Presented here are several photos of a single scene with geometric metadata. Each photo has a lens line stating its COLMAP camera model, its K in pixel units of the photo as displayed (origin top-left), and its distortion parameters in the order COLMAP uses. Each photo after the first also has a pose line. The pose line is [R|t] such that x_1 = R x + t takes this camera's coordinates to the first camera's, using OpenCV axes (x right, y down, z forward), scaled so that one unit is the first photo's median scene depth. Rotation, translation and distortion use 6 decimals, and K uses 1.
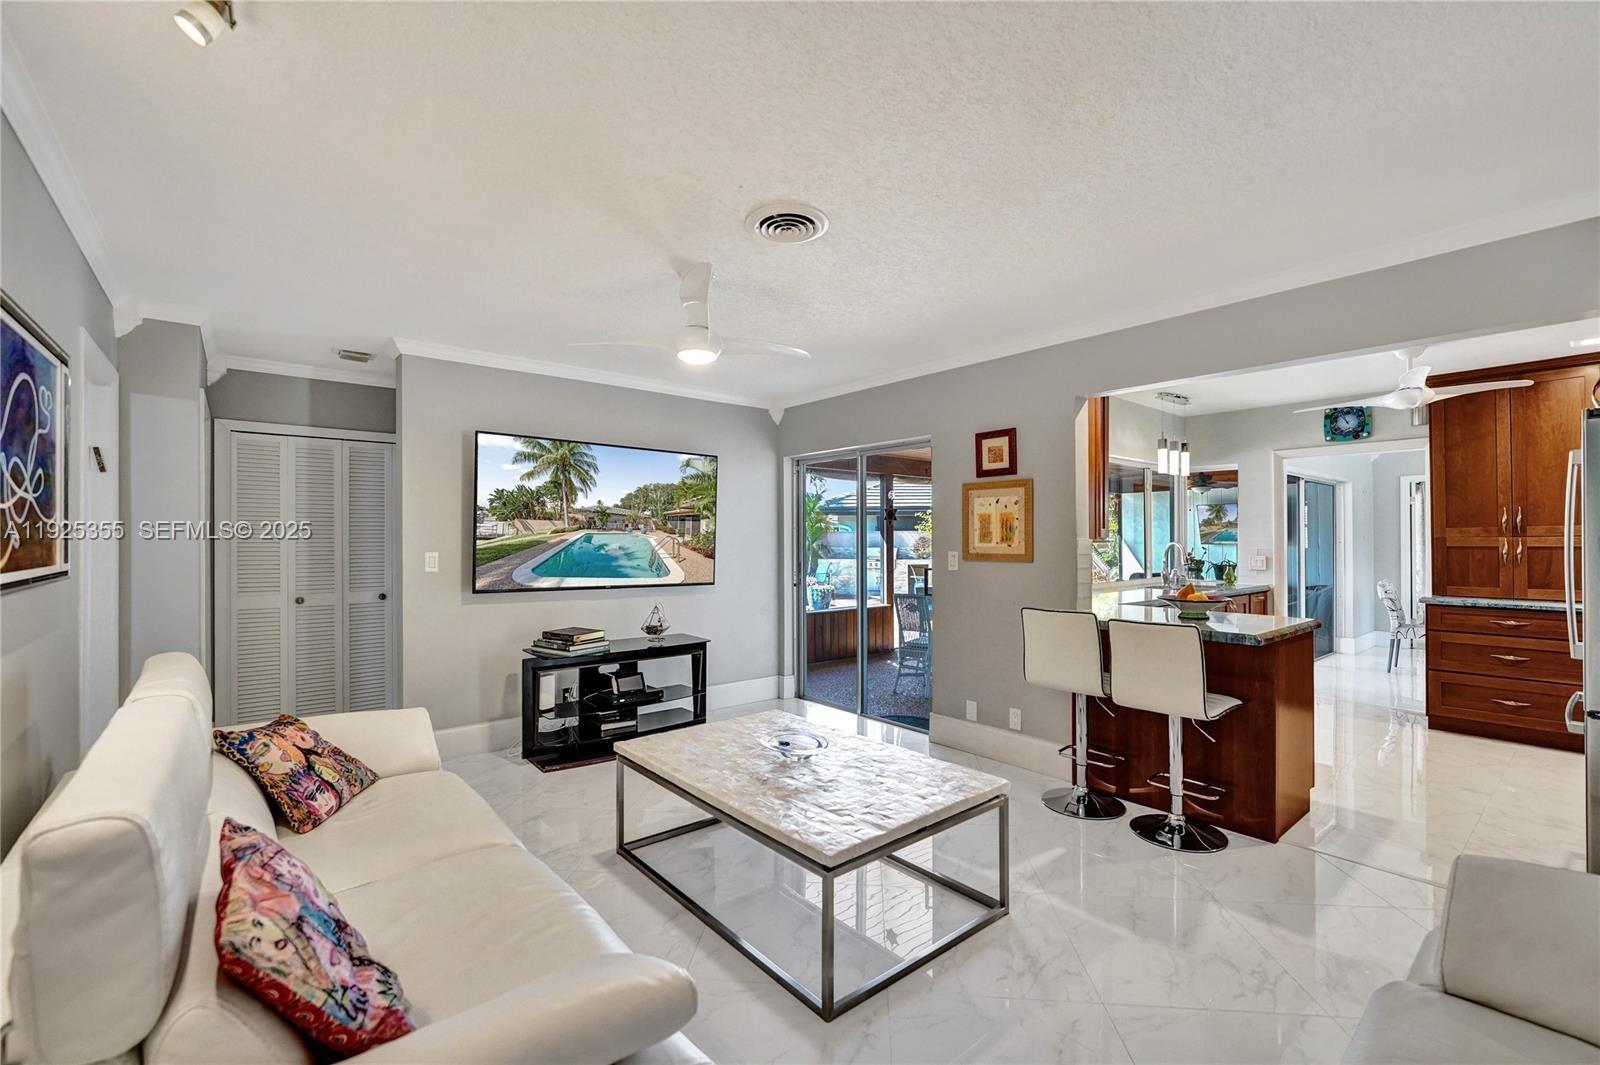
lens RADIAL K [[666.8, 0, 787.7], [0, 666.8, 540.4], [0, 0, 1]] dist [-0.022393, 0.002462]
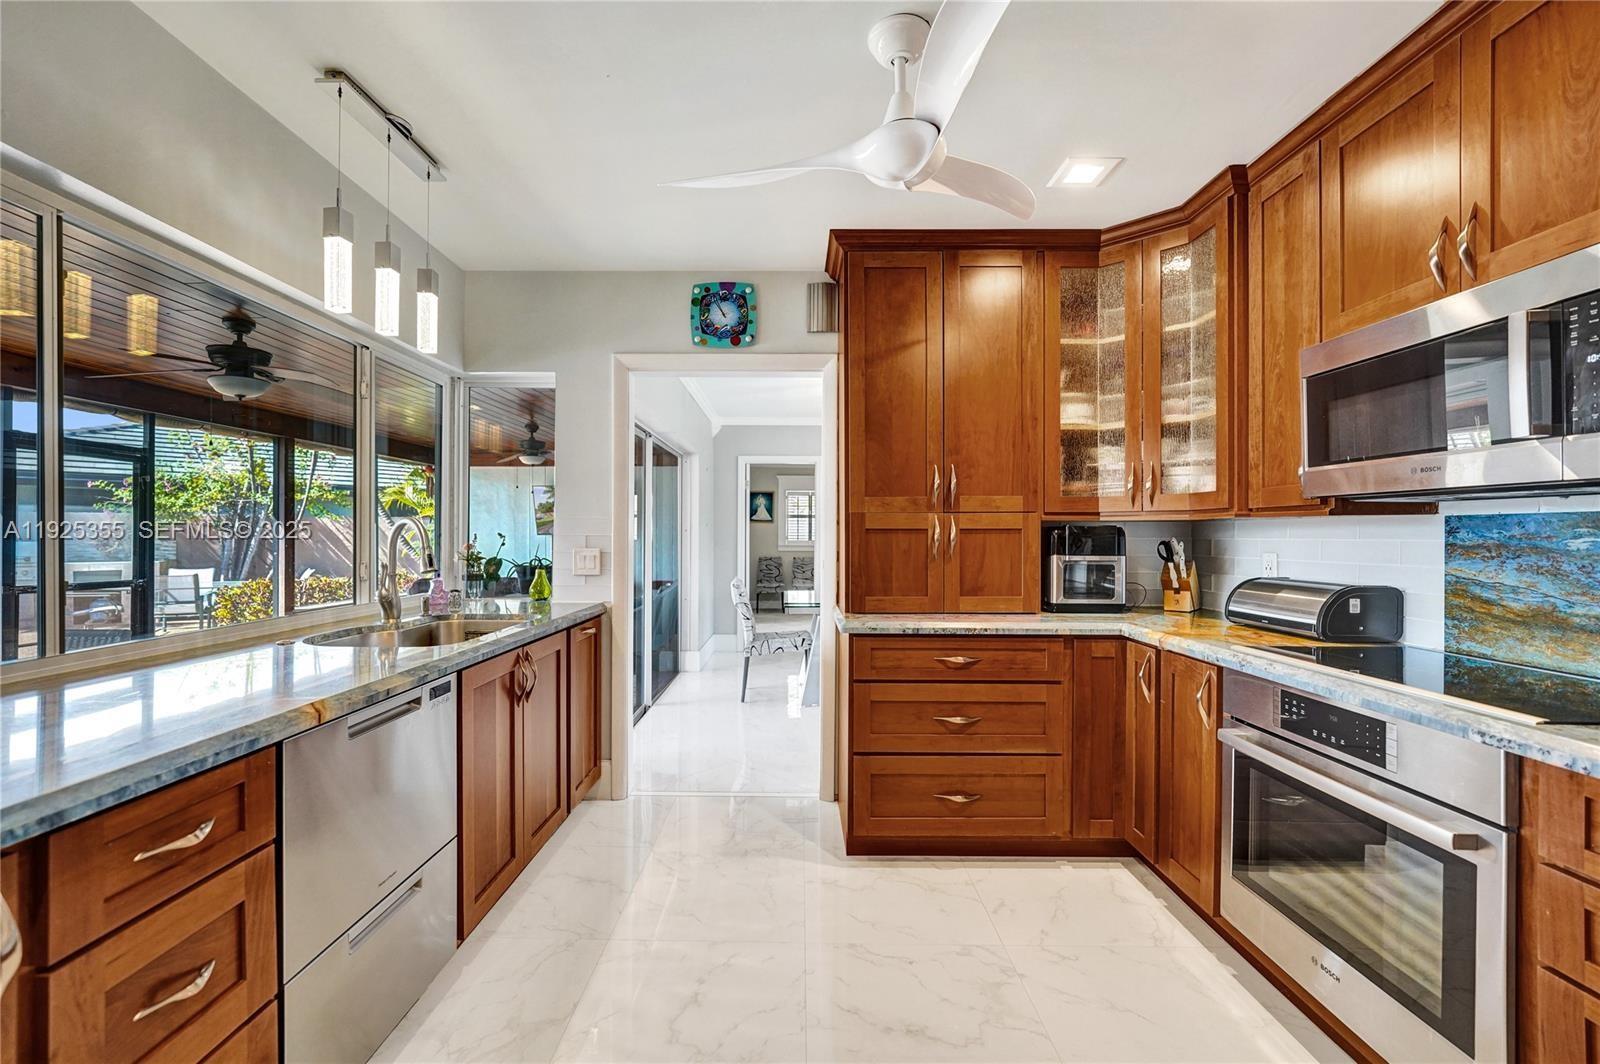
lens RADIAL K [[666.8, 0, 800.7], [0, 666.8, 532.7], [0, 0, 1]] dist [-0.022393, 0.002462]
pose [[0.621953, 0.008574, 0.783008, 0.521979], [-0.007290, 0.999960, -0.005160, 0.016939], [-0.783021, -0.002499, 0.621990, 0.693961]]
